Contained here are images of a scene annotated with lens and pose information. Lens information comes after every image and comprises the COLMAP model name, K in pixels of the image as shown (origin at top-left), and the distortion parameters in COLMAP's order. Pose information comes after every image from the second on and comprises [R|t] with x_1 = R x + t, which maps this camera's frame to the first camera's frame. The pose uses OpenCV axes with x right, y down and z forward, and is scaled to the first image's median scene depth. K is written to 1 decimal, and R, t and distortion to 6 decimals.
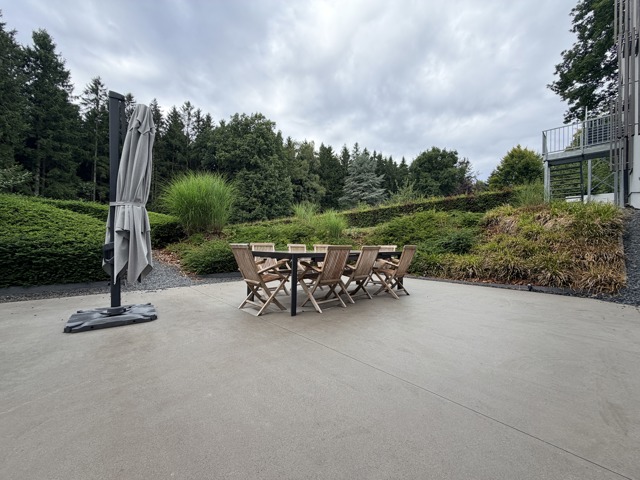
lens RADIAL K [[256.5, 0, 321.8], [0, 256.5, 238.2], [0, 0, 1]] dist [-0.002534, -0.000116]
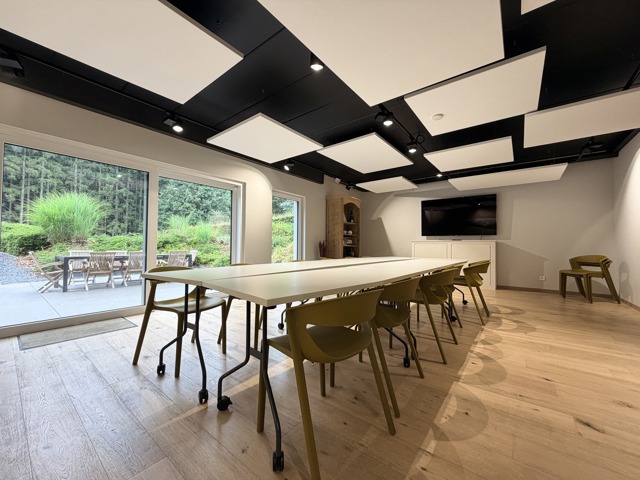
lens RADIAL K [[256.5, 0, 320.7], [0, 256.5, 240.1], [0, 0, 1]] dist [-0.002534, -0.000116]
pose [[0.987794, -0.008585, 0.155530, 0.089078], [0.009729, 0.999931, -0.006596, -0.001697], [-0.155463, 0.008029, 0.987809, -0.066171]]
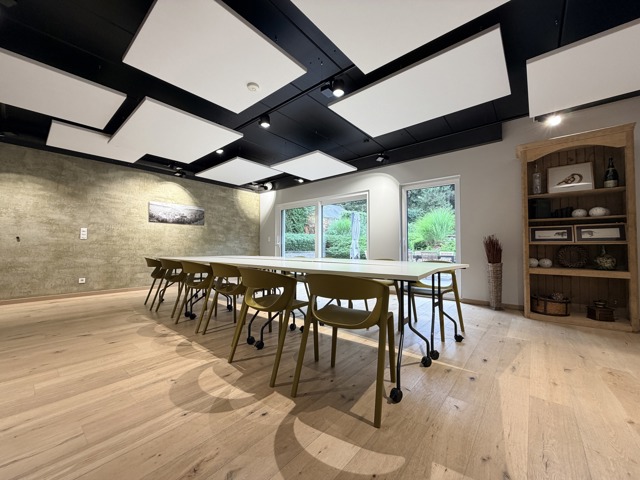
lens RADIAL K [[256.5, 0, 319.7], [0, 256.5, 244.6], [0, 0, 1]] dist [-0.002534, -0.000116]
pose [[0.106951, -0.028943, -0.993843, 0.185266], [0.016756, 0.999487, -0.027304, 0.001798], [0.994123, -0.013733, 0.107381, 0.003191]]
